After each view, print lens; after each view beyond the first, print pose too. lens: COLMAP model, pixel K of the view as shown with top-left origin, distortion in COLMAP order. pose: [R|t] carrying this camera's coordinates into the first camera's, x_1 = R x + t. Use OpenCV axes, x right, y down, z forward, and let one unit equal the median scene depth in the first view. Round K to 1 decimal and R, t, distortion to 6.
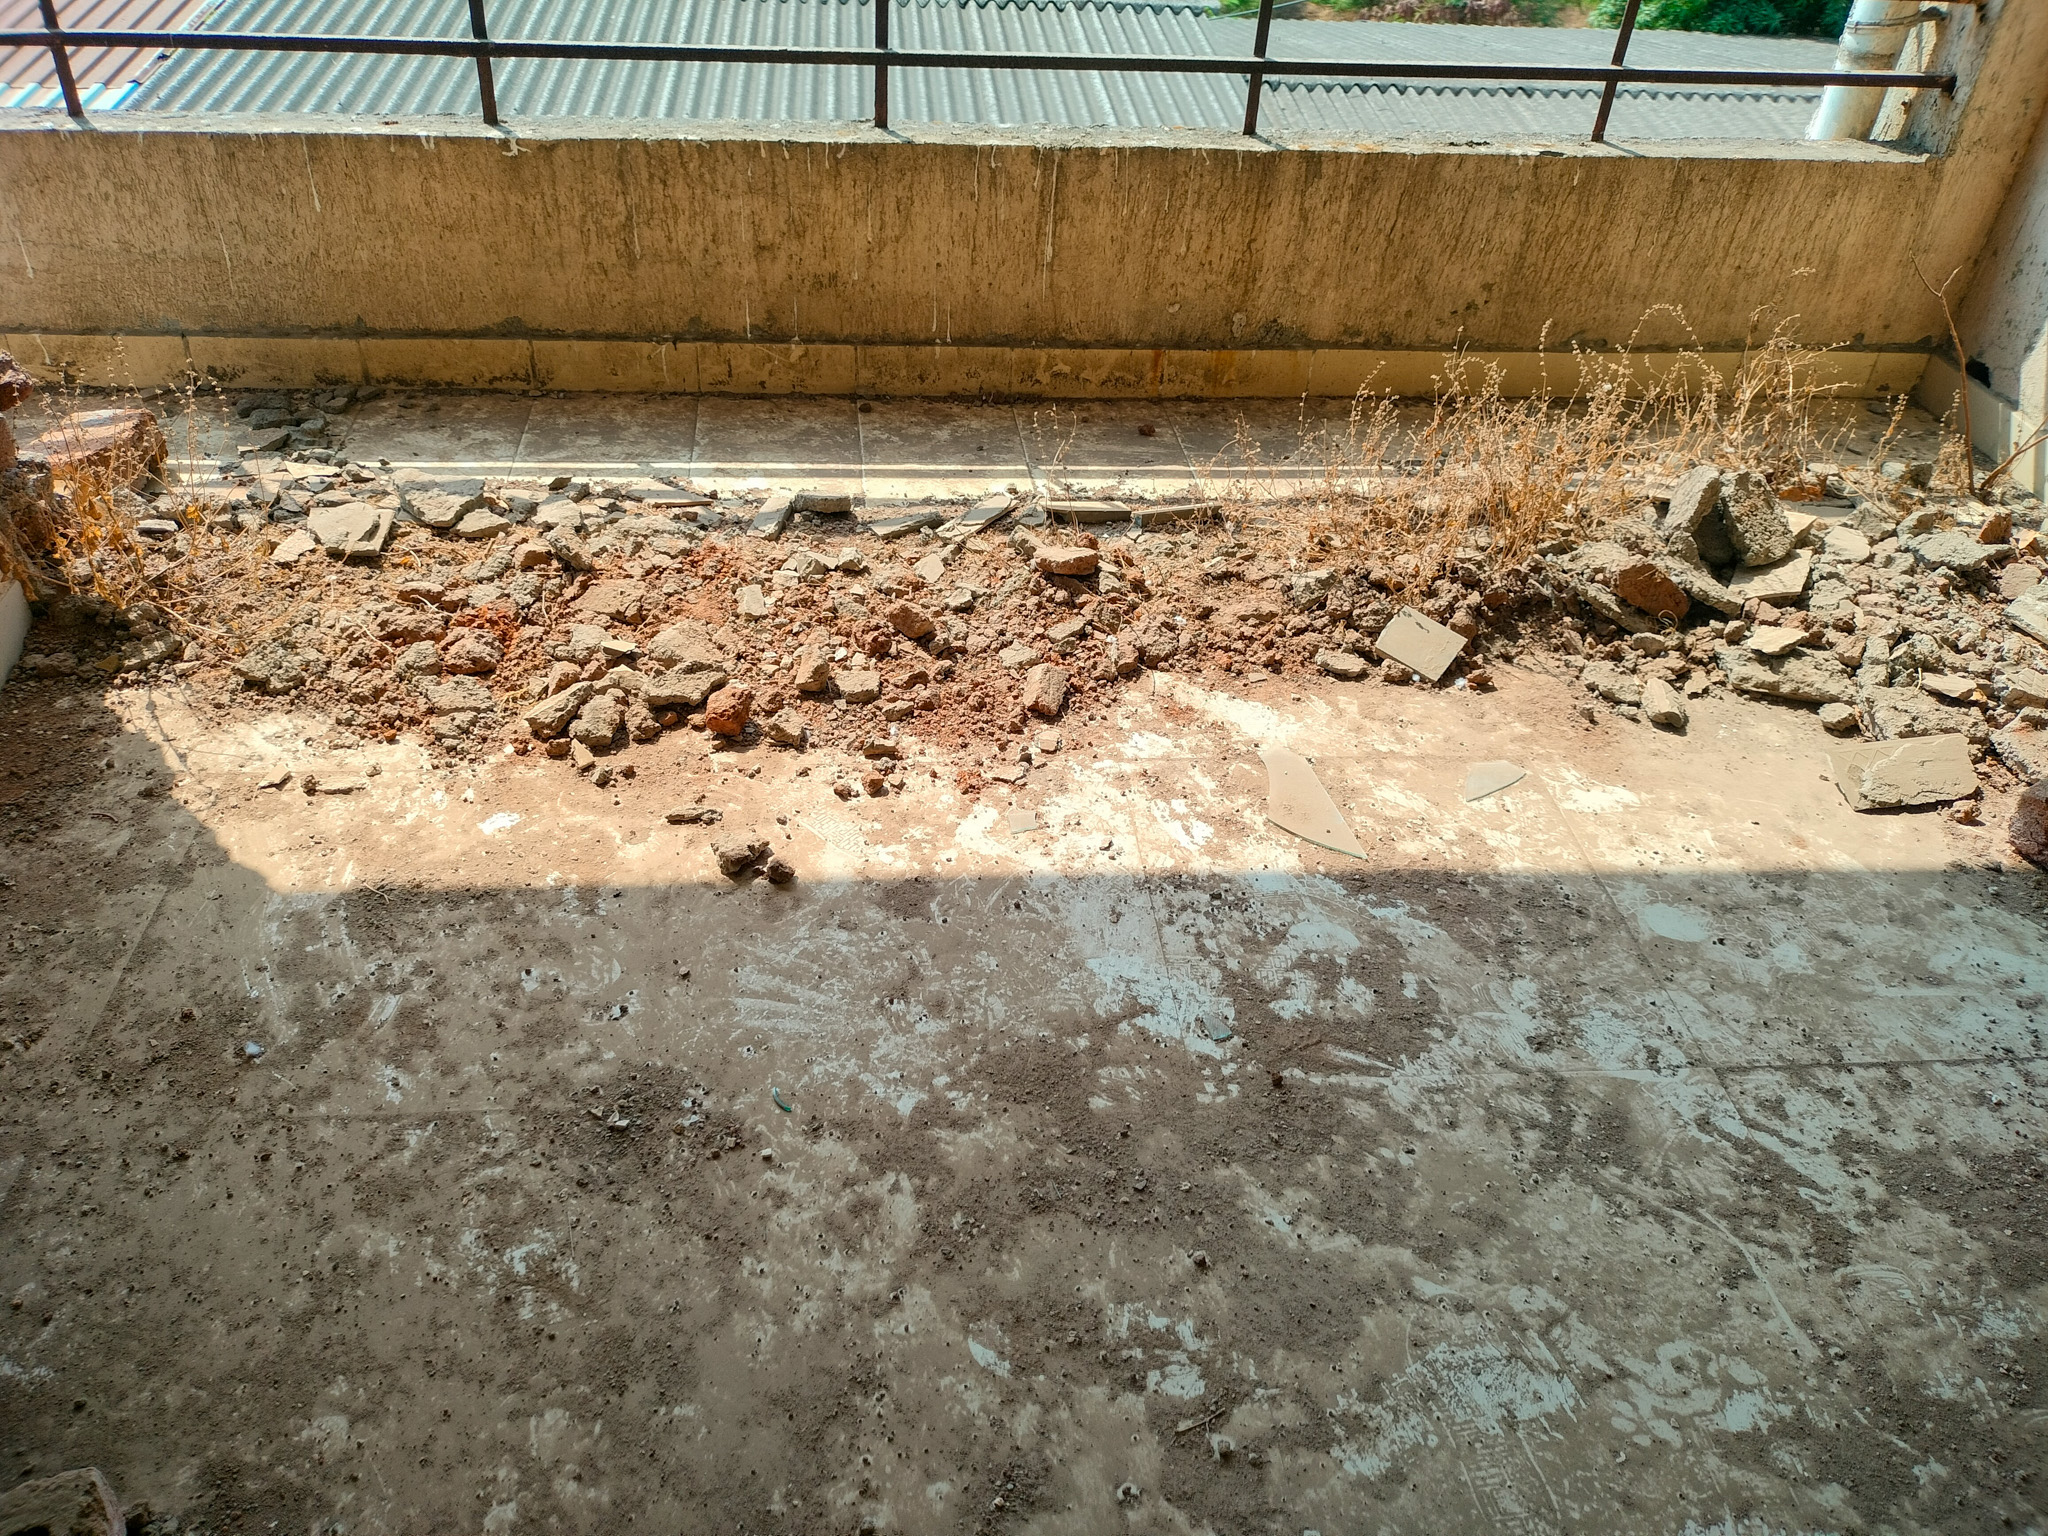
lens RADIAL K [[1512.7, 0, 1022.1], [0, 1512.7, 801.3], [0, 0, 1]] dist [0.059526, -0.084780]
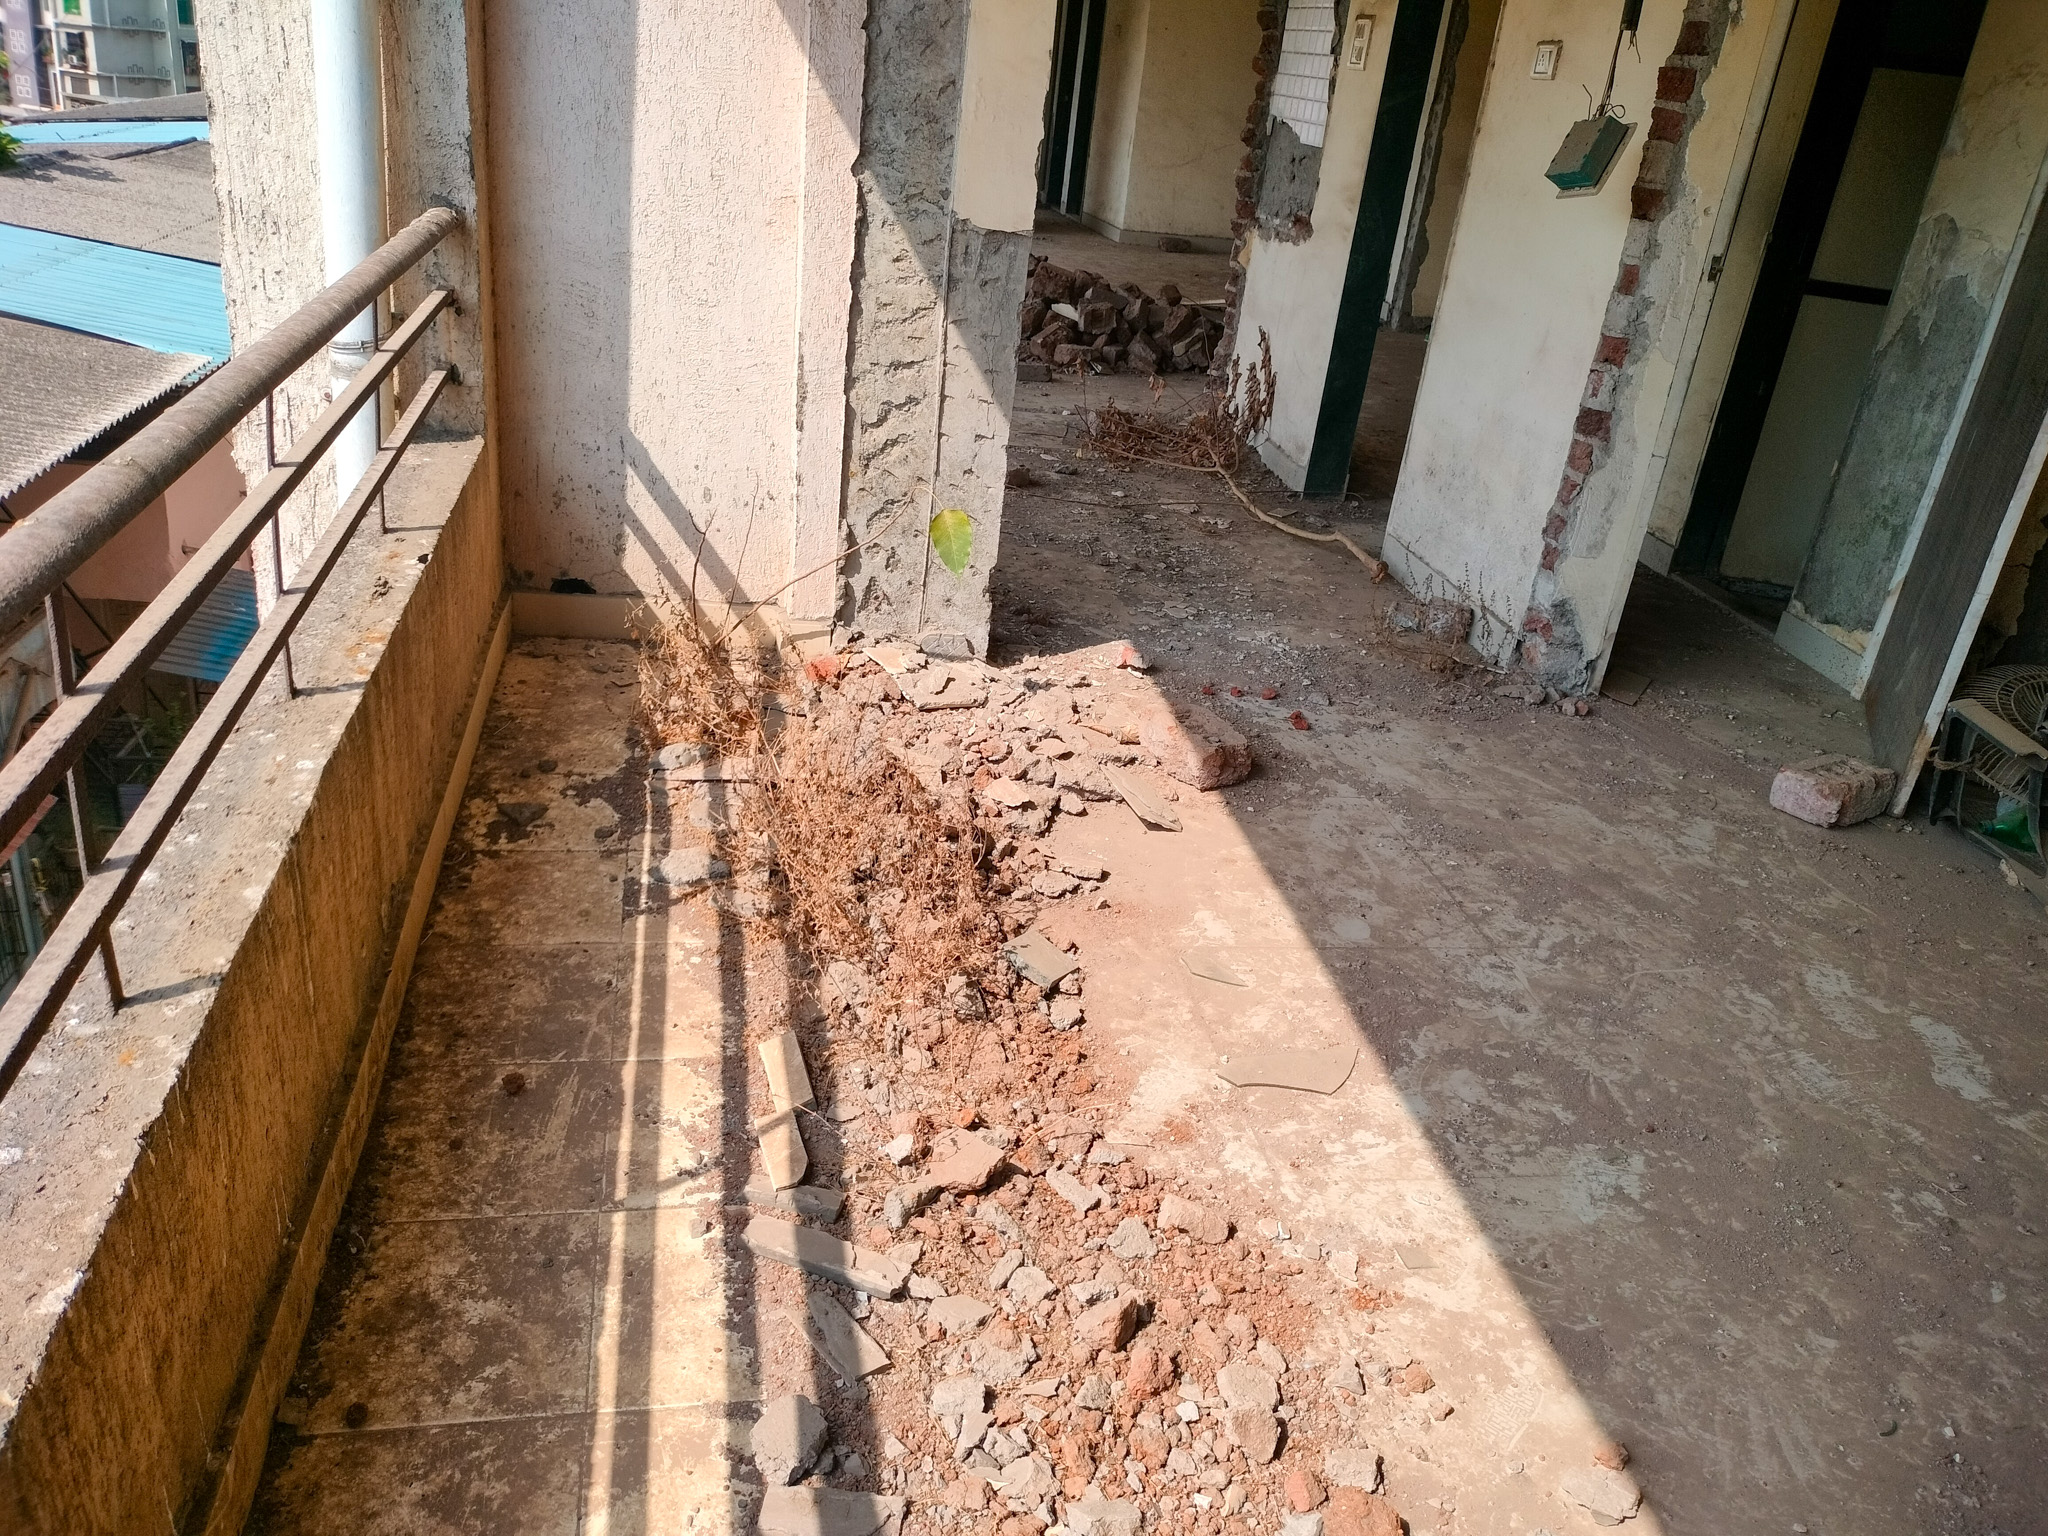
lens RADIAL K [[1554.5, 0, 1025.2], [0, 1554.5, 722.7], [0, 0, 1]] dist [0.094558, -0.142481]
pose [[-0.077152, -0.446064, 0.891669, -0.698996], [0.522757, 0.743447, 0.417146, -0.763194], [-0.848983, 0.498311, 0.175825, 0.840623]]
